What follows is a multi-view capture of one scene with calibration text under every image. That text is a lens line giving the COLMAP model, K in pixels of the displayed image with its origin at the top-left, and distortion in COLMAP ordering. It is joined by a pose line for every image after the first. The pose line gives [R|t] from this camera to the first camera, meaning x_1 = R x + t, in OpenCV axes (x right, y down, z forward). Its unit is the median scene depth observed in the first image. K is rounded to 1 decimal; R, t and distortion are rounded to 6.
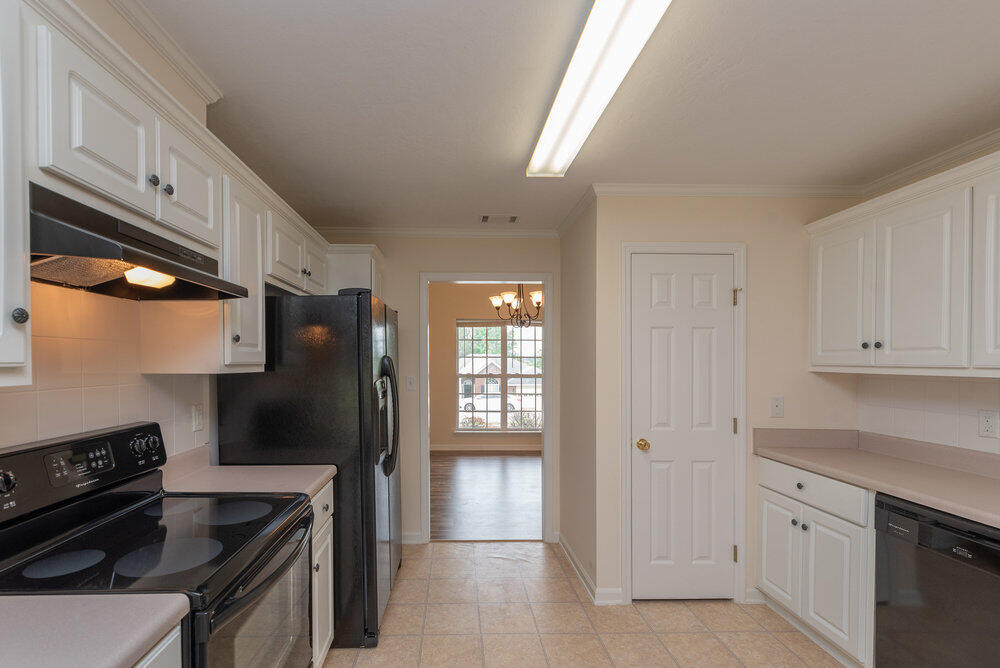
lens RADIAL K [[437.4, 0, 476.3], [0, 437.4, 361.6], [0, 0, 1]] dist [0.003593, -0.000473]
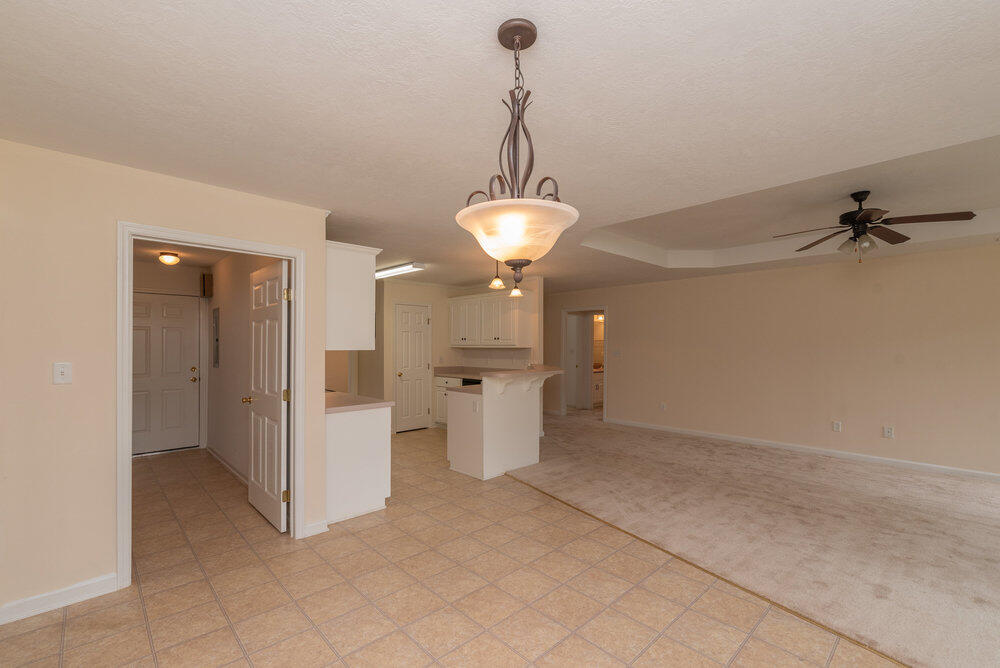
lens RADIAL K [[437.4, 0, 499.7], [0, 437.4, 335.4], [0, 0, 1]] dist [0.003593, -0.000473]
pose [[0.751017, -0.001731, 0.660280, -1.104996], [0.002216, 0.999998, 0.000101, -0.065498], [-0.660279, 0.001387, 0.751019, -1.696834]]
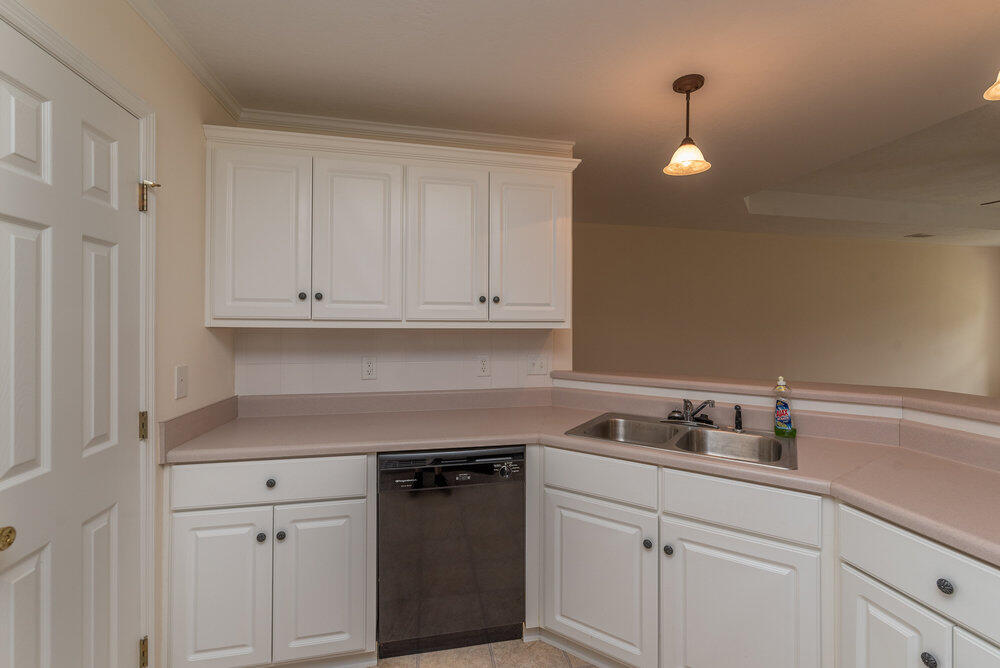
lens RADIAL K [[437.4, 0, 464.4], [0, 437.4, 314.2], [0, 0, 1]] dist [0.003593, -0.000473]
pose [[-0.162358, 0.001435, 0.986731, -0.036389], [-0.010600, 0.999939, -0.003198, -0.000341], [-0.986675, -0.010979, -0.162333, 0.784757]]
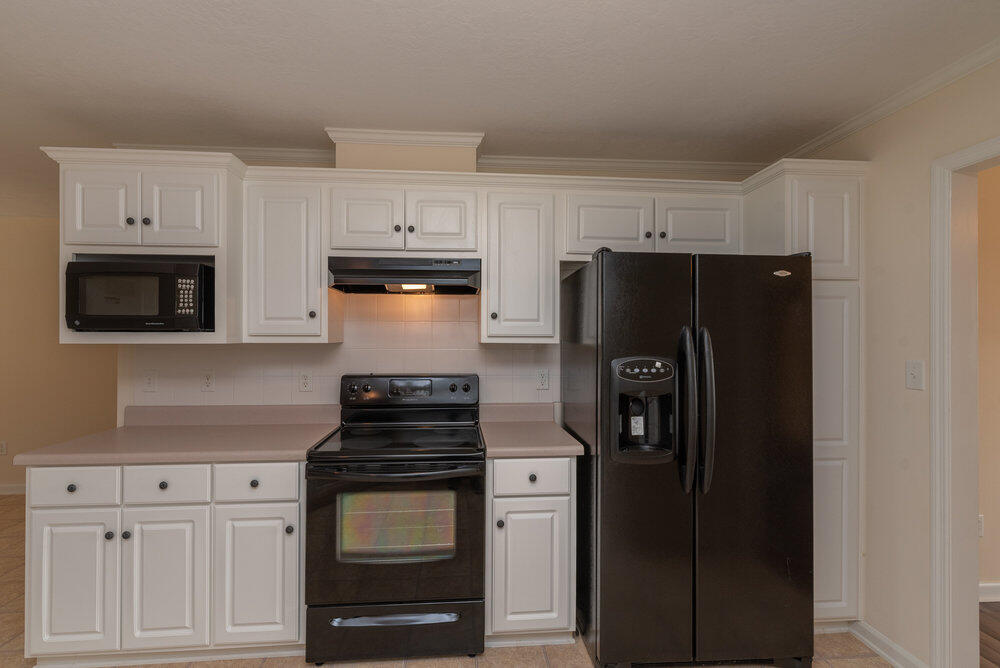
lens RADIAL K [[406.8, 0, 499.2], [0, 406.8, 335.9], [0, 0, 1]] dist [-0.002689, 0.000174]
pose [[-0.028906, -0.011034, 0.999521, -0.015013], [-0.002656, 0.999936, 0.010962, -0.000307], [-0.999579, -0.002338, -0.028933, 0.321346]]
